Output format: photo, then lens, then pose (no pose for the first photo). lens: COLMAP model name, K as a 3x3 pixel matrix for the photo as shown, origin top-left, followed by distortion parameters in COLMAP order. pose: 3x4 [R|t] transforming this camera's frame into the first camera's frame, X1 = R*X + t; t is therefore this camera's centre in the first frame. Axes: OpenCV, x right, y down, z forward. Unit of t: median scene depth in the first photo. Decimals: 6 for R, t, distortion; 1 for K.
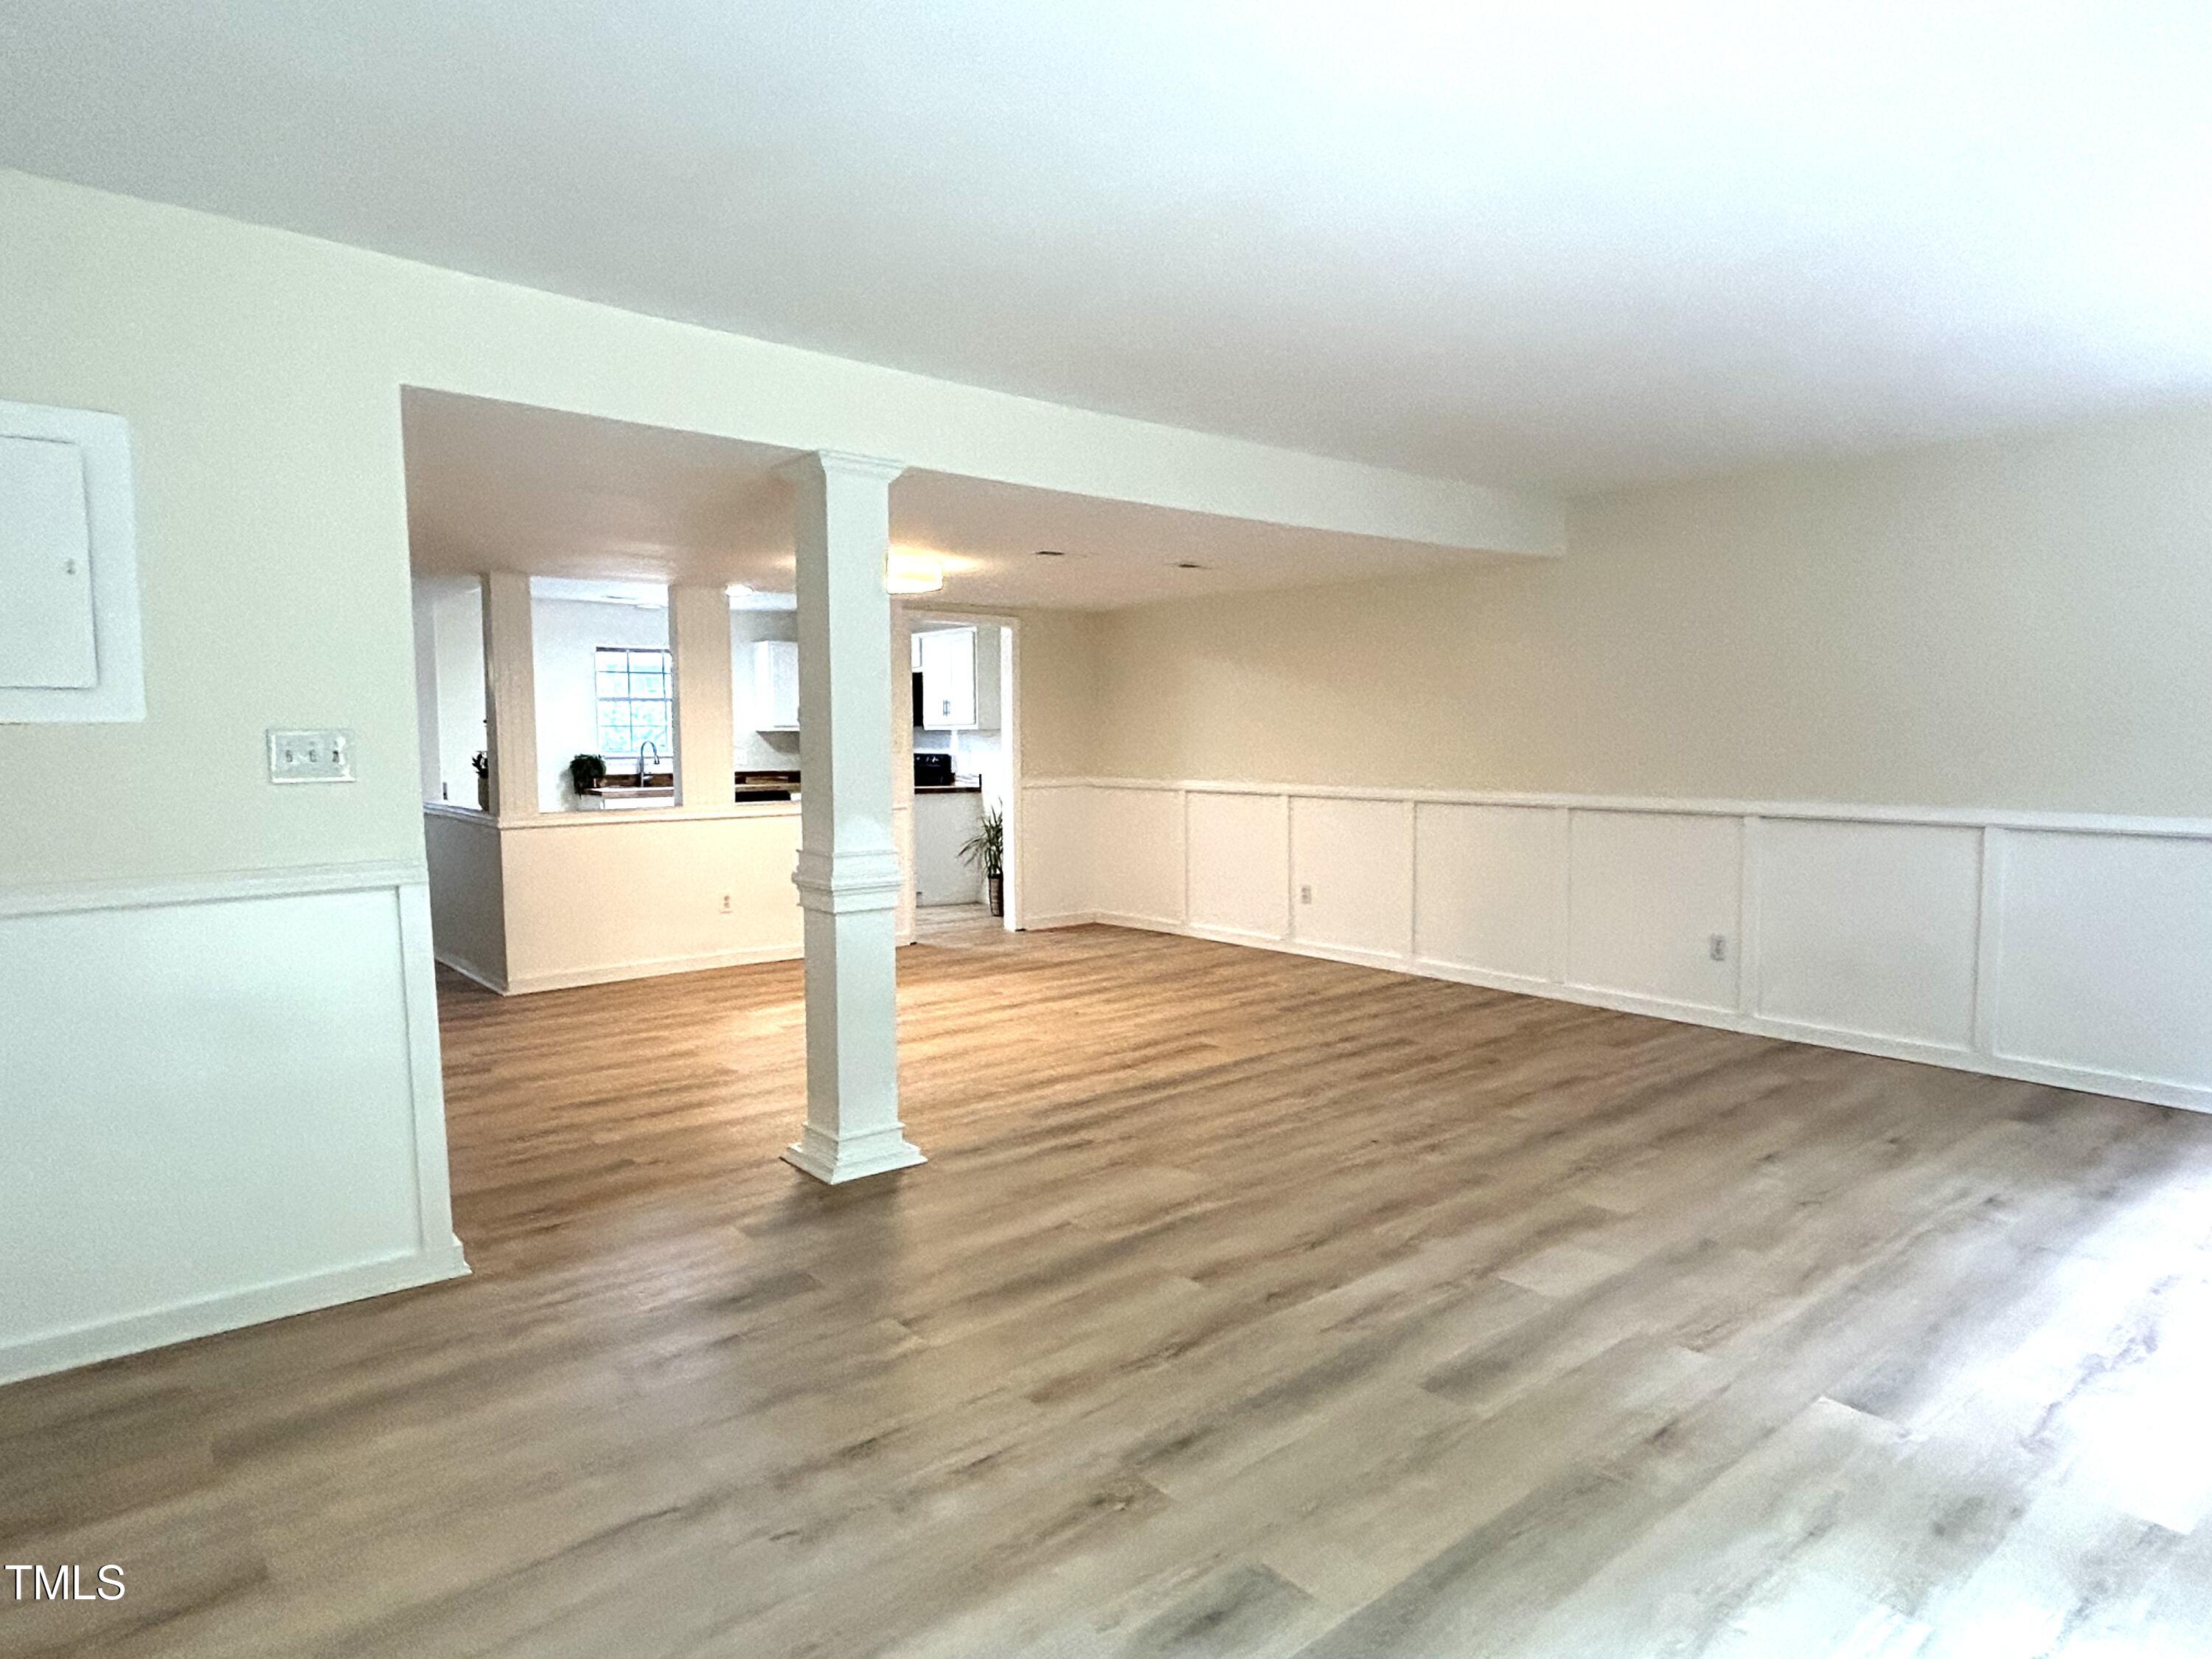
lens RADIAL K [[1292.1, 0, 1113.4], [0, 1292.1, 836.3], [0, 0, 1]] dist [-0.001397, -0.001388]
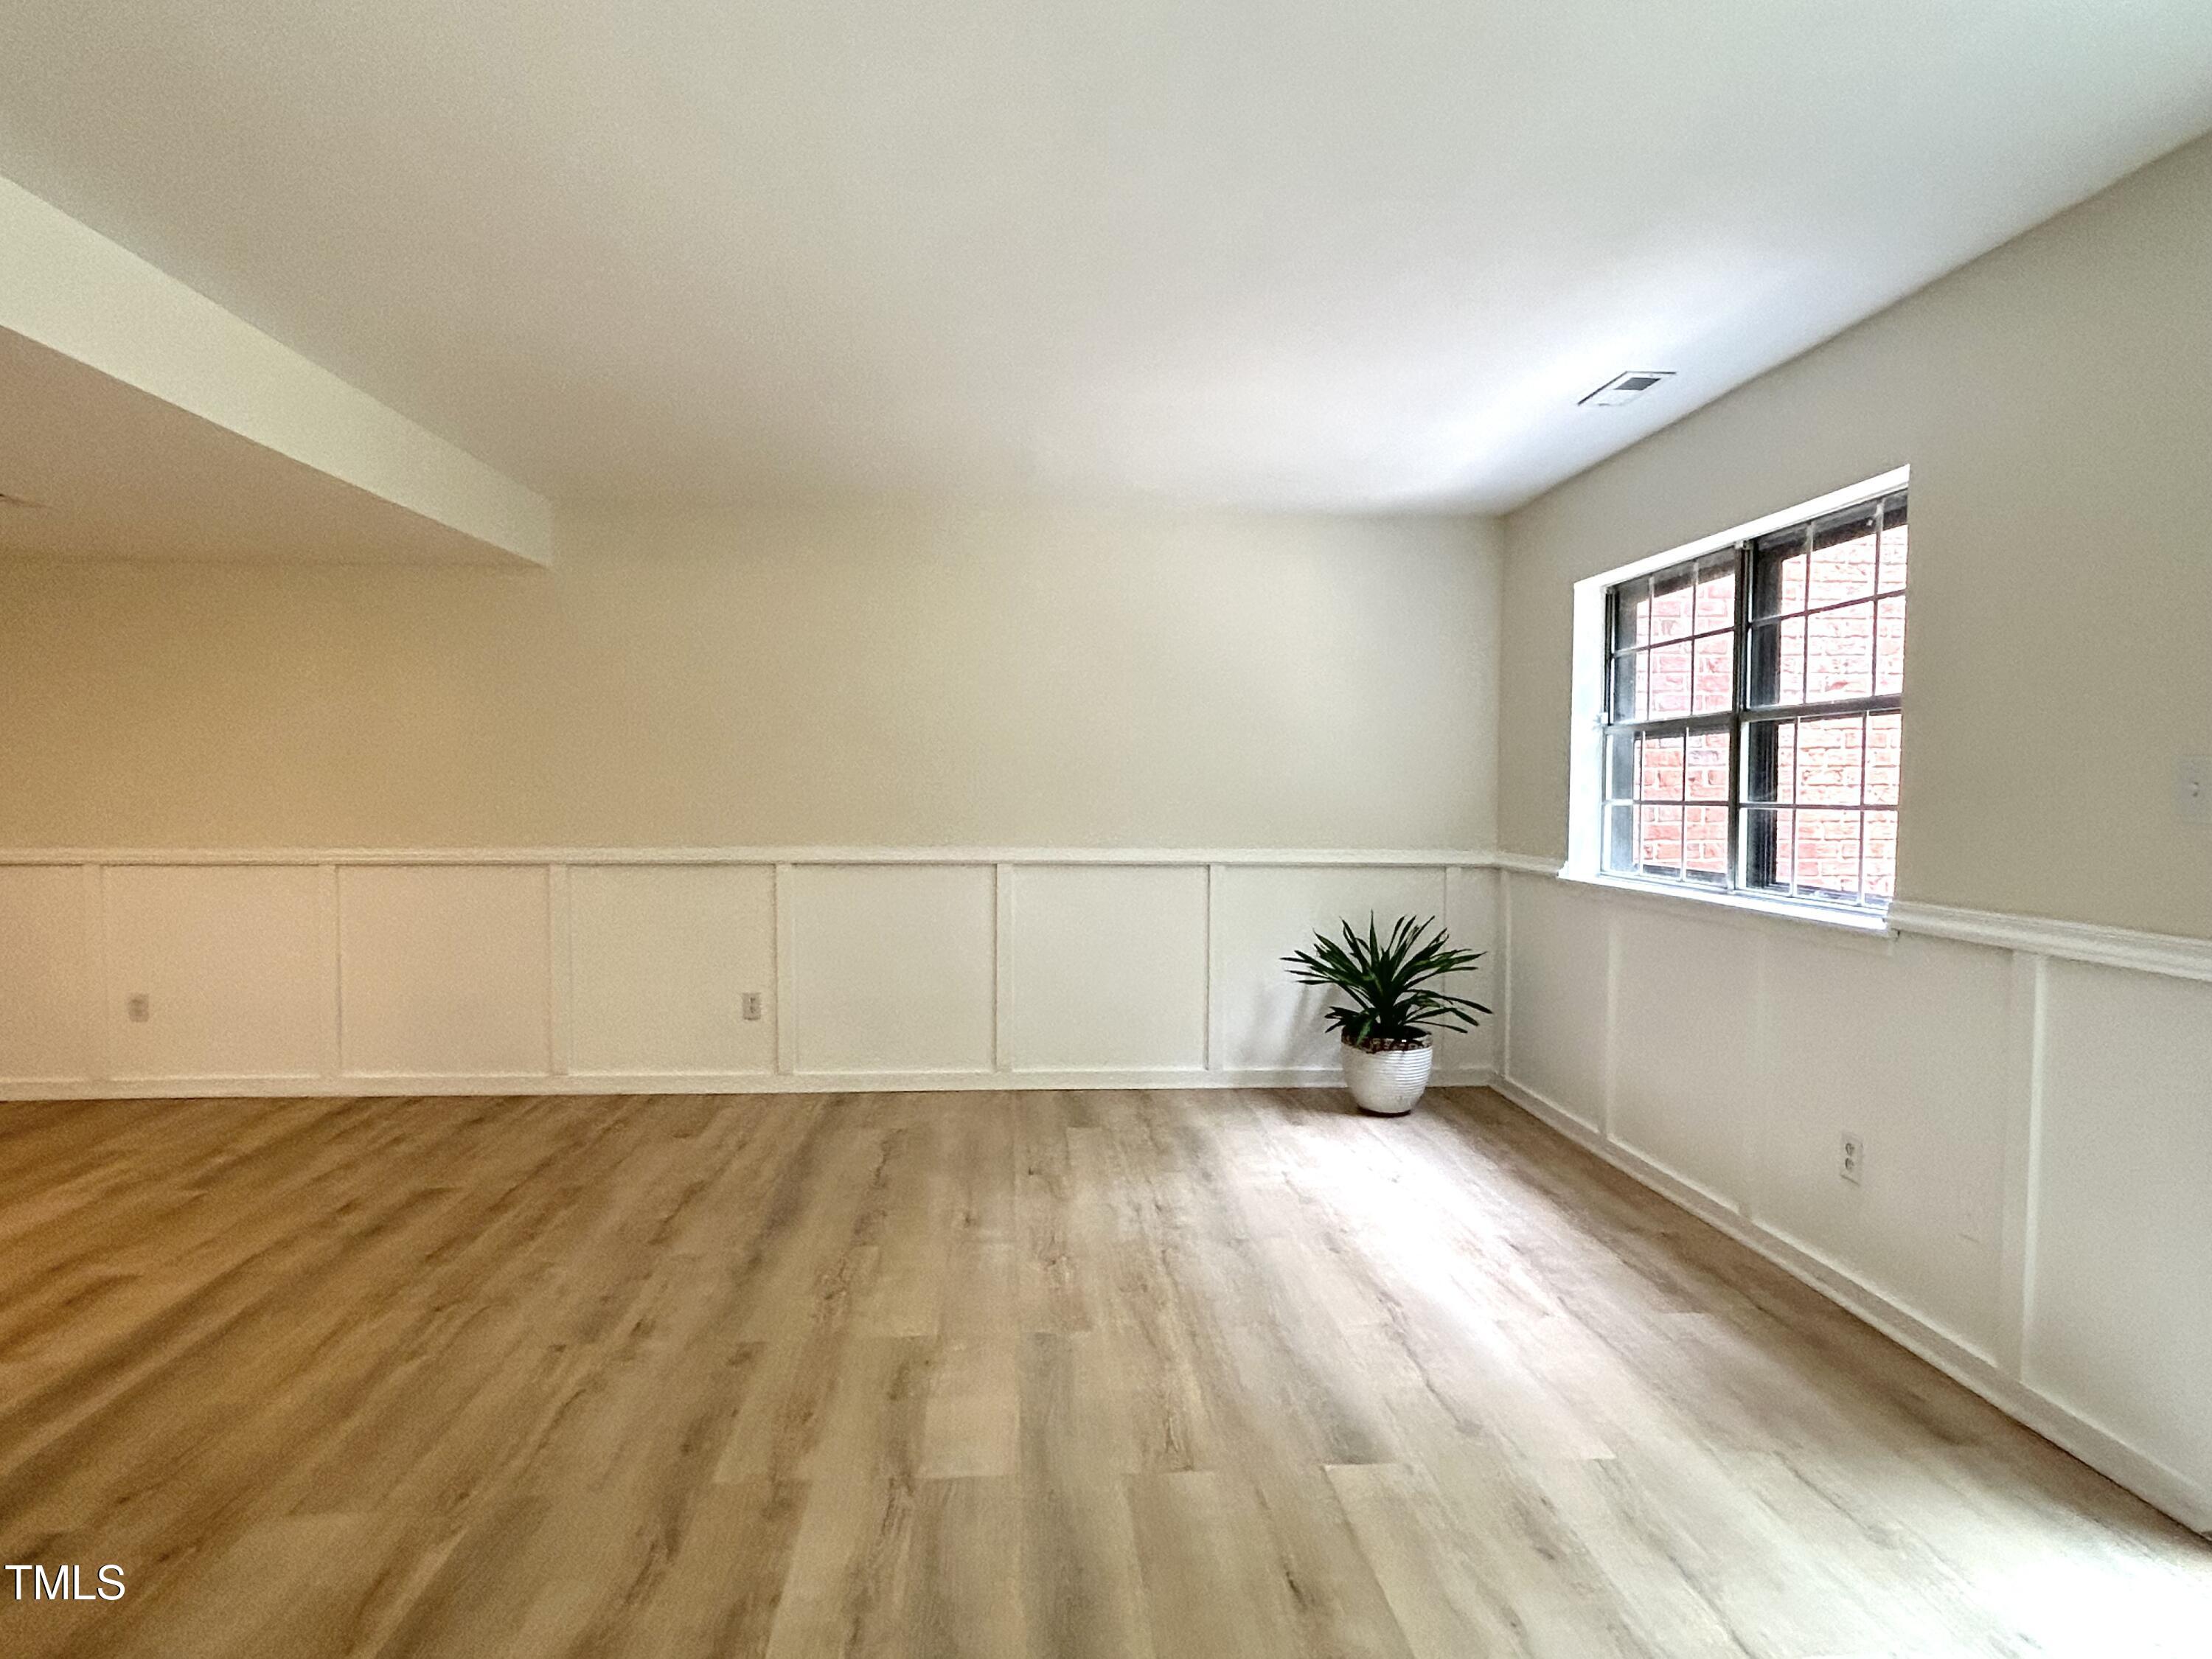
lens RADIAL K [[1292.1, 0, 1113.4], [0, 1292.1, 836.3], [0, 0, 1]] dist [-0.001397, -0.001388]
pose [[0.584059, -0.029032, 0.811192, -0.165548], [0.058311, 0.998279, -0.006256, -0.019126], [-0.809614, 0.050955, 0.584747, 0.291689]]
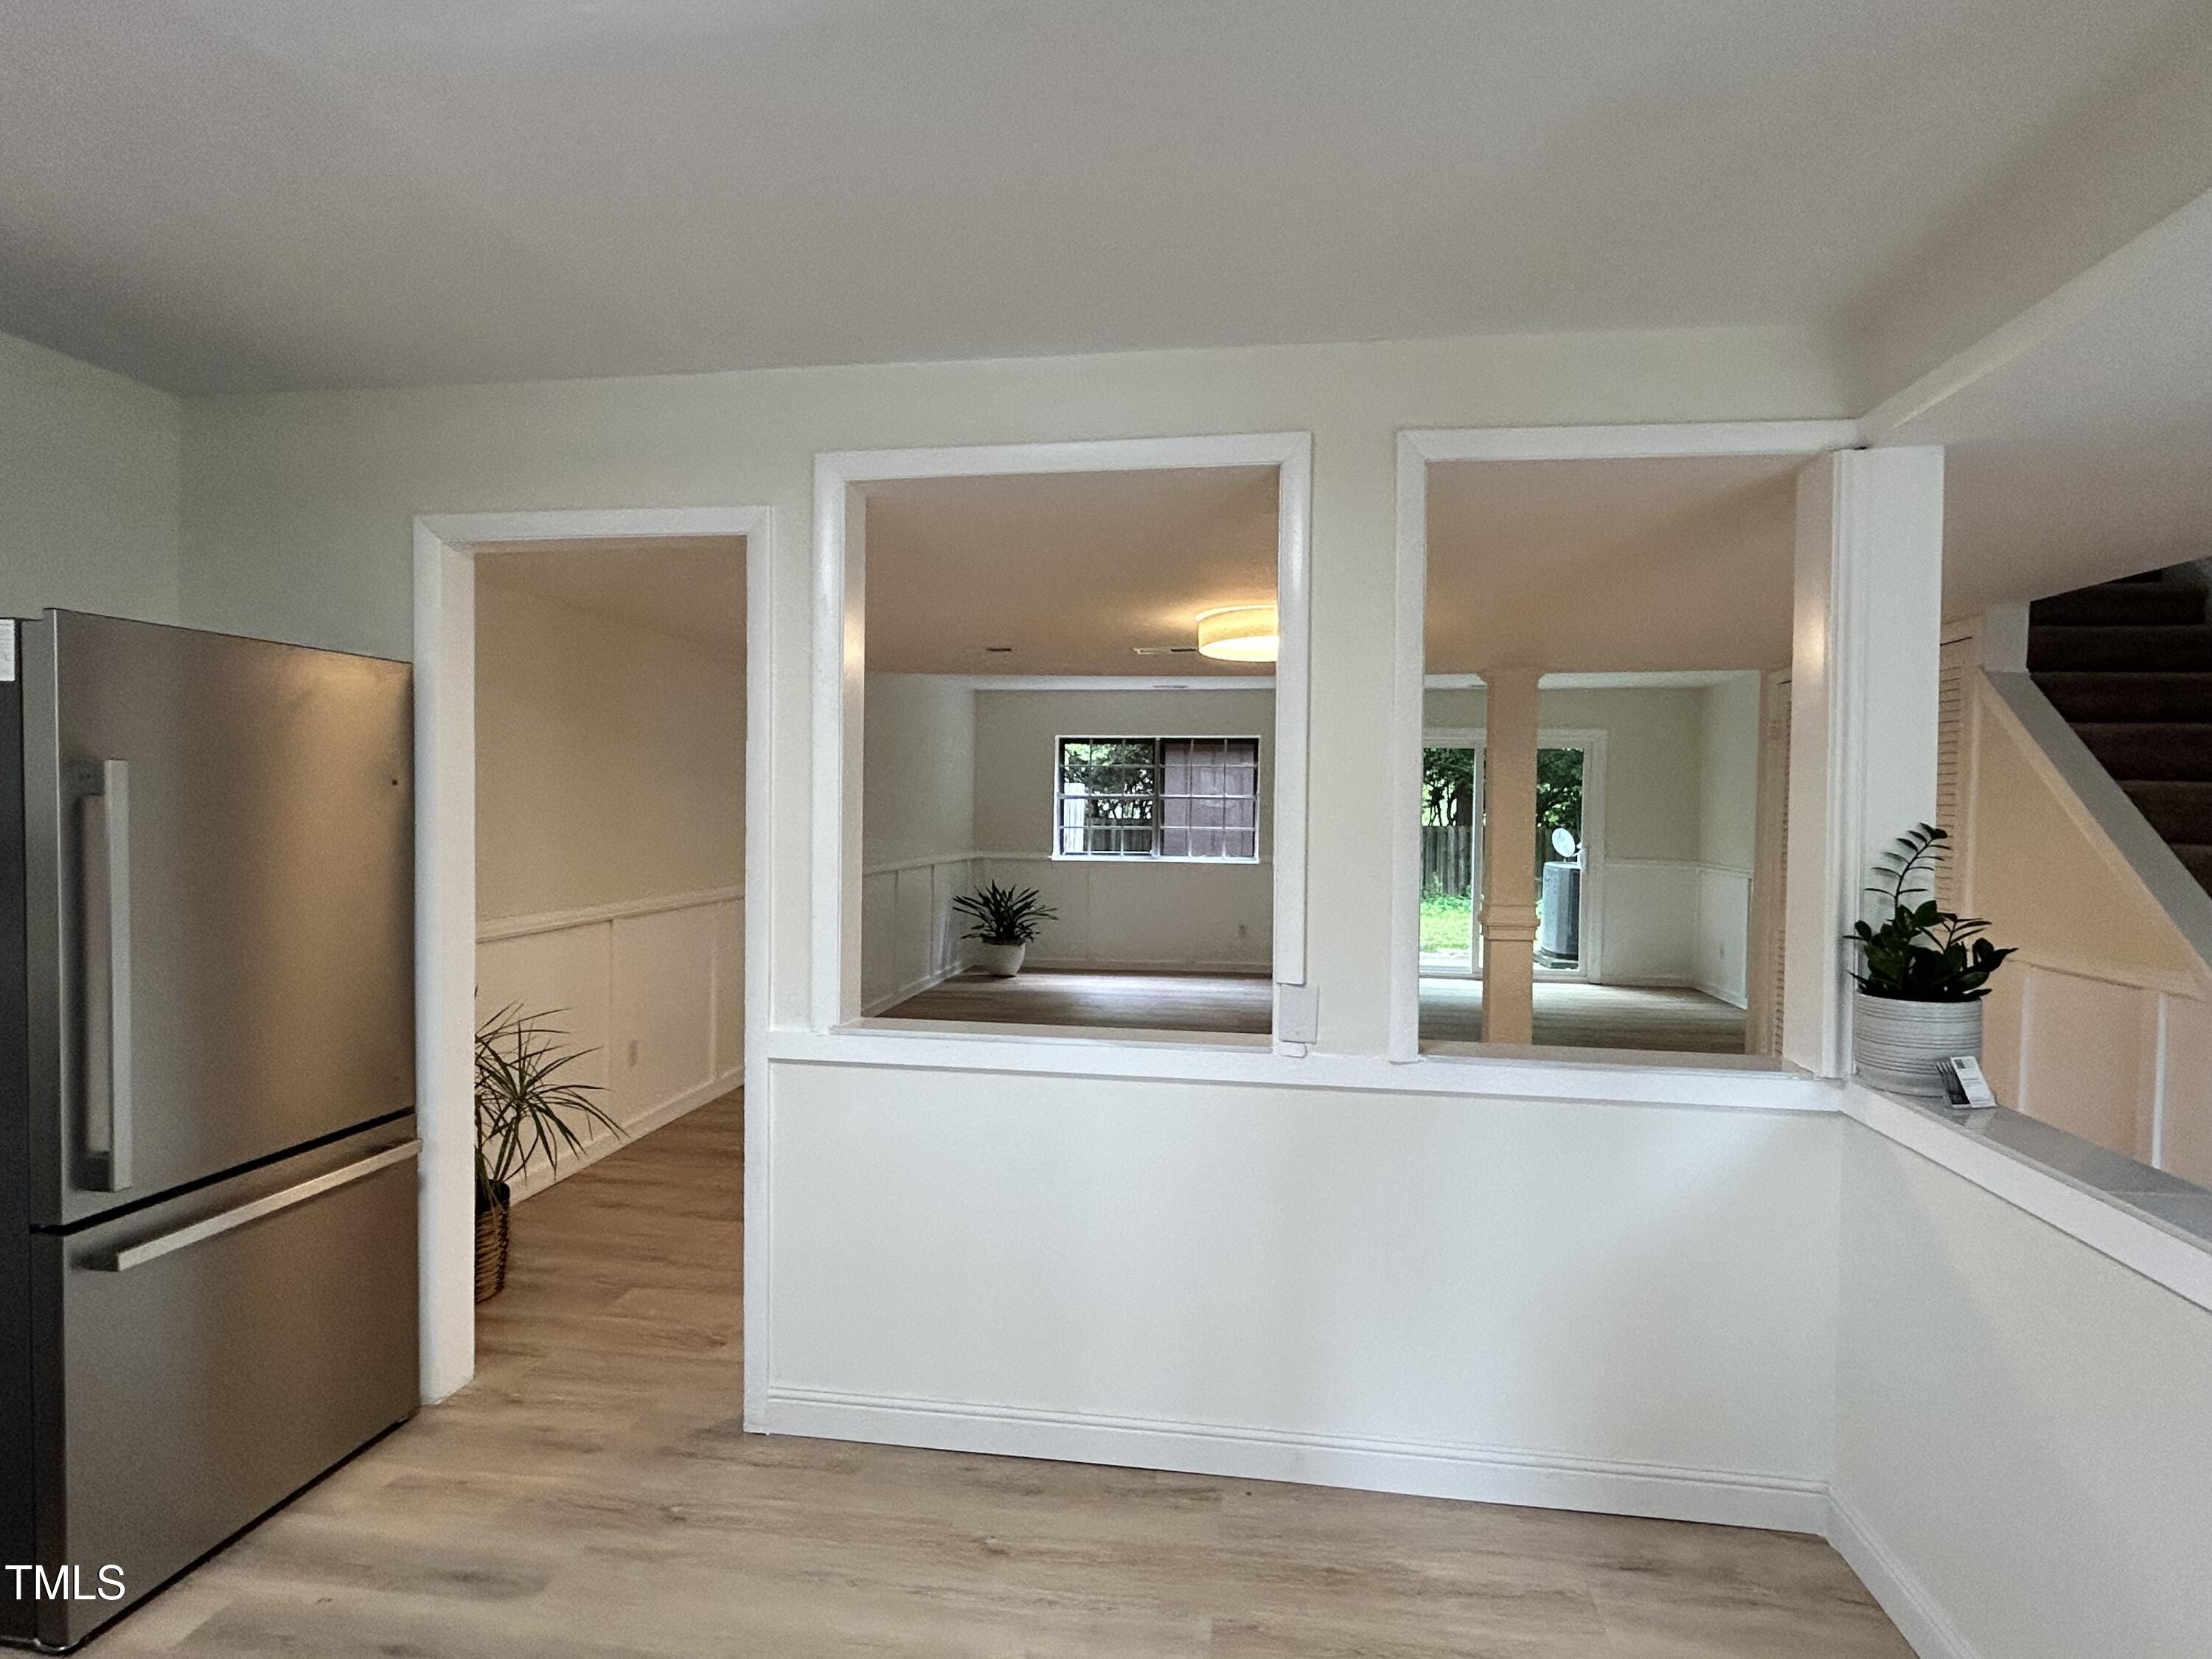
lens RADIAL K [[1182.9, 0, 1106.0], [0, 1182.9, 829.5], [0, 0, 1]] dist [-0.013412, 0.008268]
pose [[-0.663714, -0.020134, 0.747716, -0.817192], [0.049568, 0.996256, 0.070826, -0.179336], [-0.746342, 0.084071, -0.660231, 1.989448]]
